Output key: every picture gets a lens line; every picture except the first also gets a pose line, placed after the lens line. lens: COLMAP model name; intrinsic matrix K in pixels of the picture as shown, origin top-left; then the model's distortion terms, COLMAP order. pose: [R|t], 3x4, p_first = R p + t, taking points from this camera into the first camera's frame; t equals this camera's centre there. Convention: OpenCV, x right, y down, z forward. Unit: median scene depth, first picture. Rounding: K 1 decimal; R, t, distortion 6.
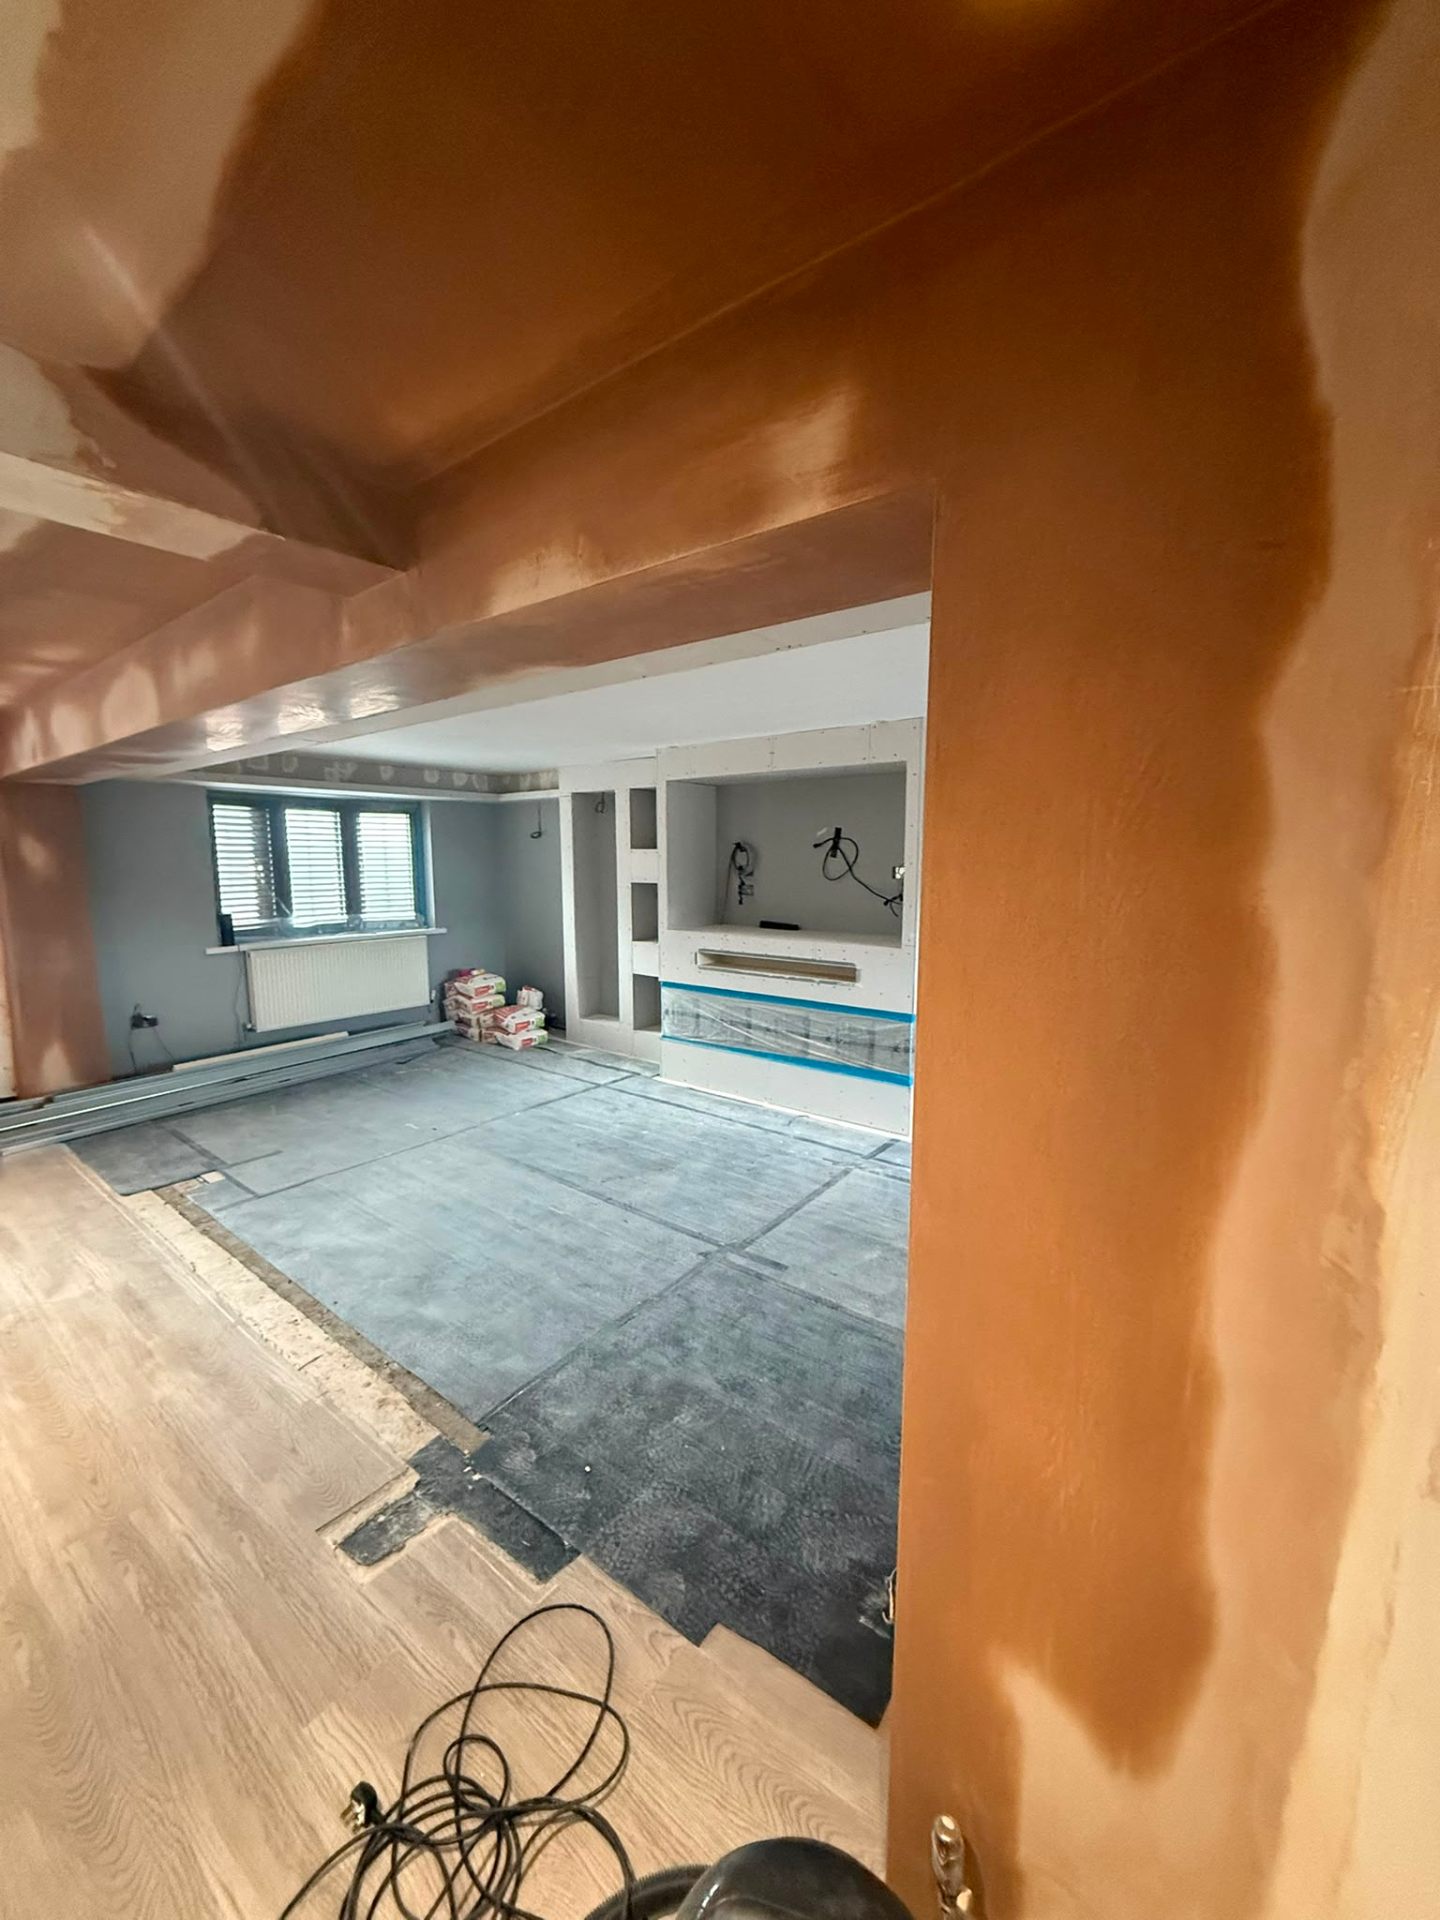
lens RADIAL K [[748.0, 0, 712.4], [0, 748.0, 955.3], [0, 0, 1]] dist [0.001047, -0.000198]
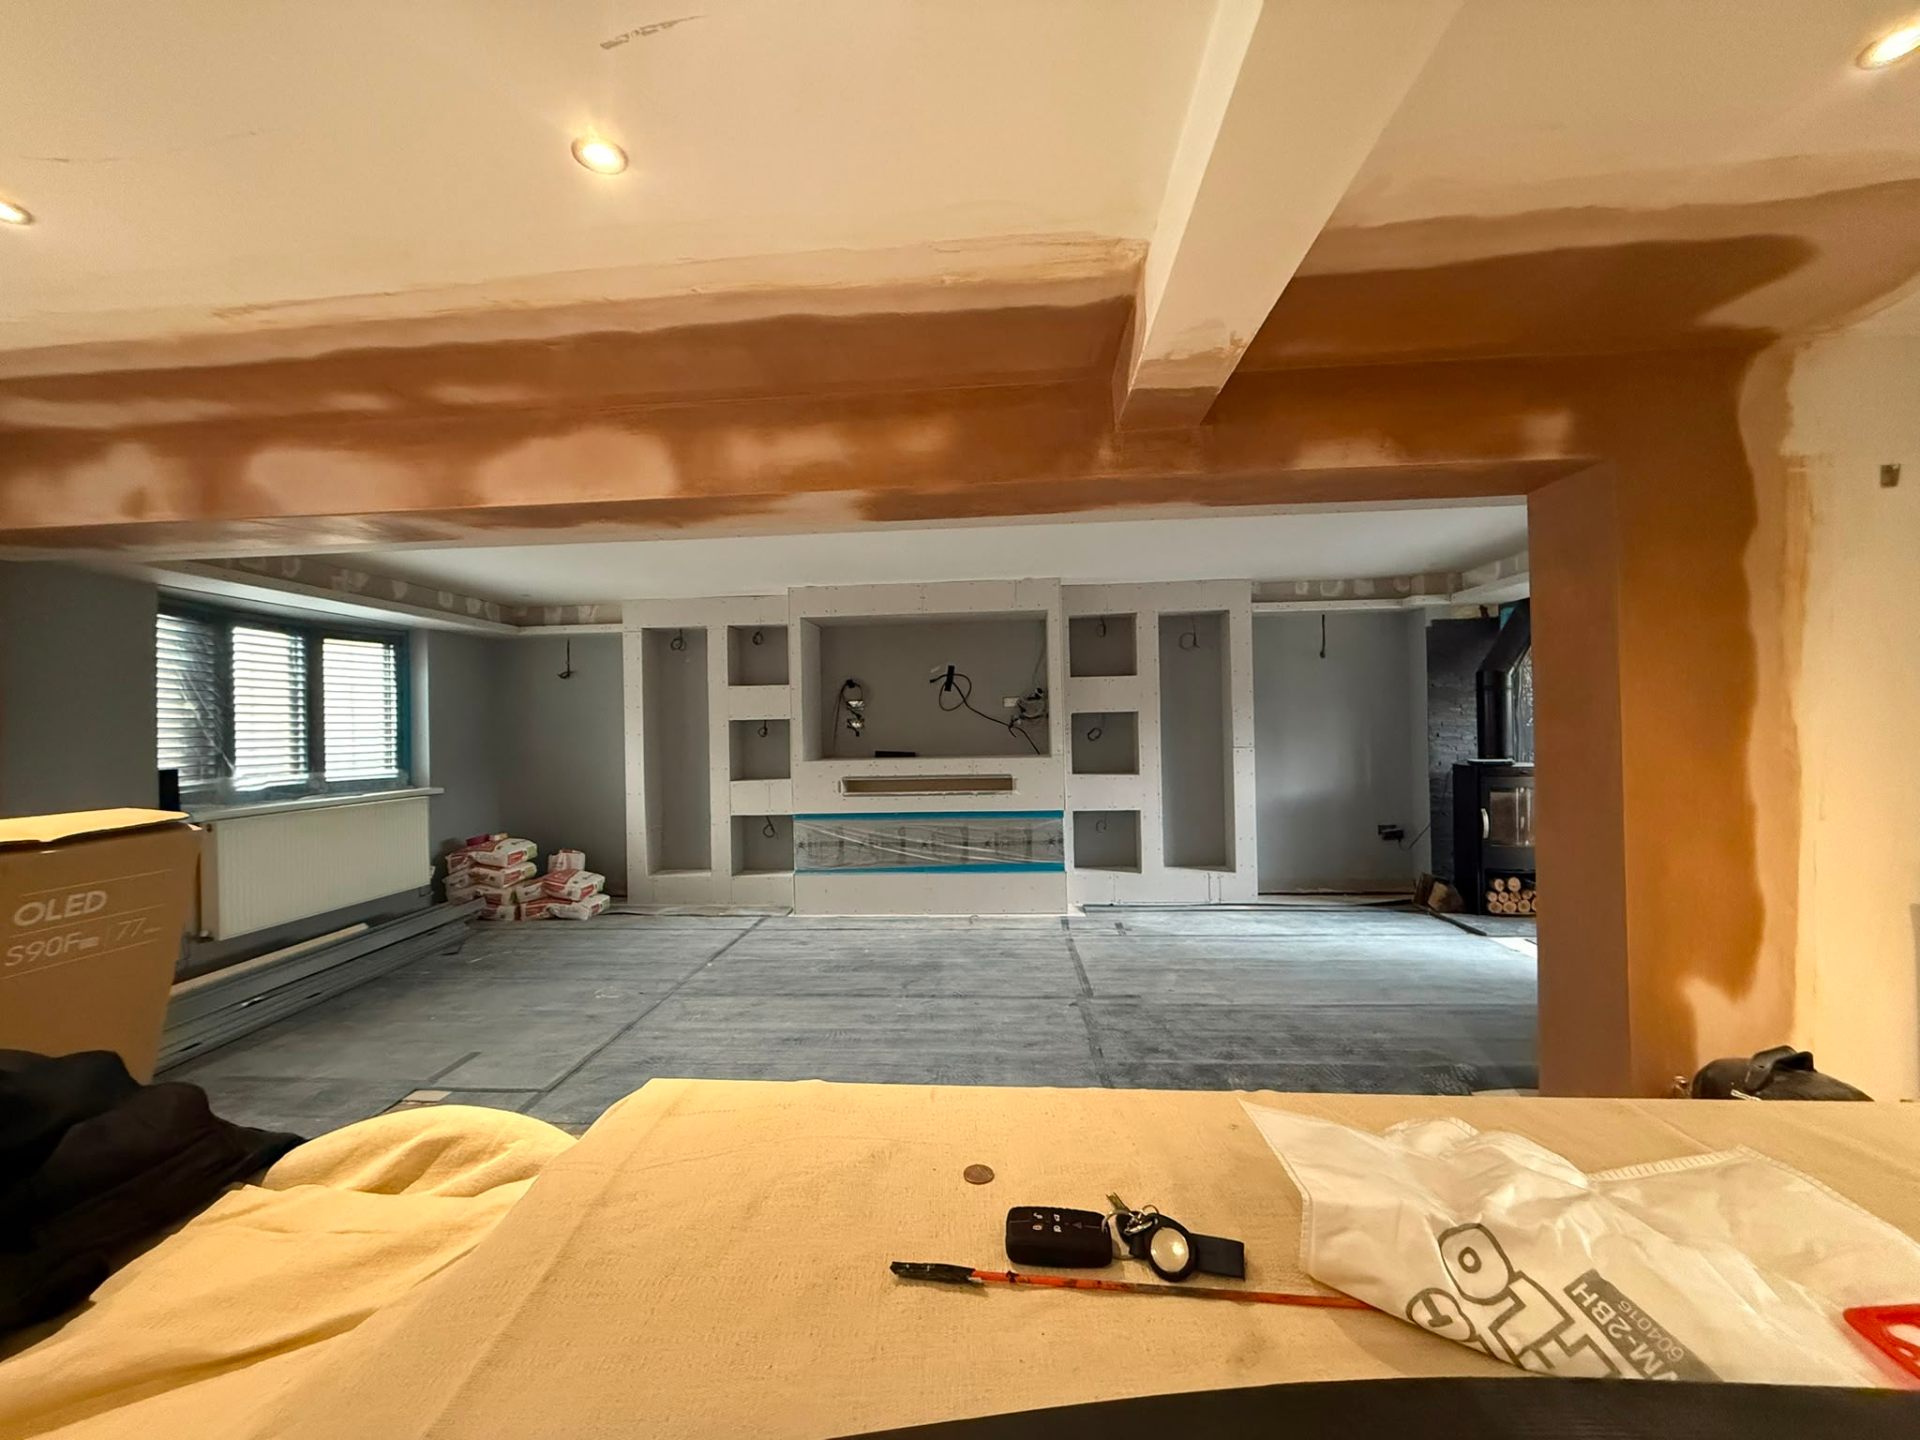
lens RADIAL K [[748.0, 0, 954.2], [0, 748.0, 722.7], [0, 0, 1]] dist [0.001047, -0.000198]
pose [[0.833692, -0.013523, 0.552063, -0.447852], [0.090513, 0.989526, -0.112450, 0.045617], [-0.544761, 0.143717, 0.826185, 0.045845]]
